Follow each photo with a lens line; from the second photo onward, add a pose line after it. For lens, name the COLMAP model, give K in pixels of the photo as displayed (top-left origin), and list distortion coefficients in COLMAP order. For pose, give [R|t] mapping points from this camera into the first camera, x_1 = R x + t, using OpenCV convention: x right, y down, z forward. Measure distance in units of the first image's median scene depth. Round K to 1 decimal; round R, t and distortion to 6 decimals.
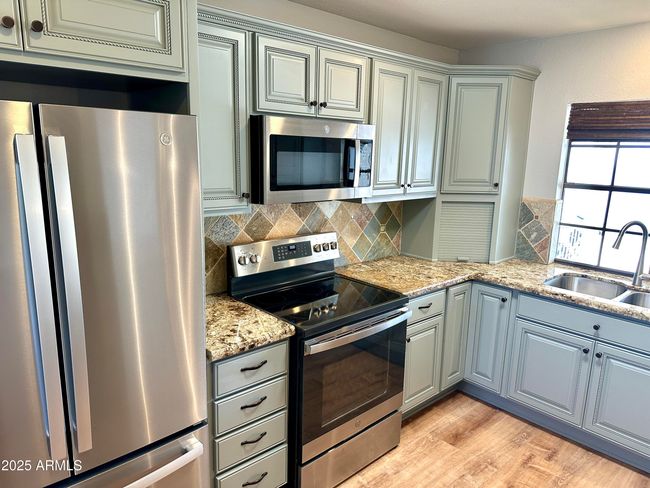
lens RADIAL K [[465.5, 0, 327.1], [0, 465.5, 245.0], [0, 0, 1]] dist [0.061278, -0.058126]
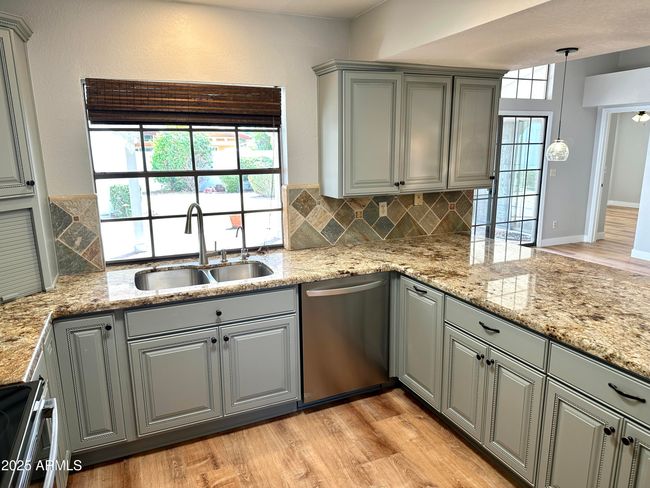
lens RADIAL K [[465.5, 0, 325.1], [0, 465.5, 244.7], [0, 0, 1]] dist [0.061278, -0.058126]
pose [[0.326977, -0.229988, 0.916620, -0.188051], [0.211194, 0.963187, 0.166335, -0.067979], [-0.921132, 0.139197, 0.363512, 0.362925]]
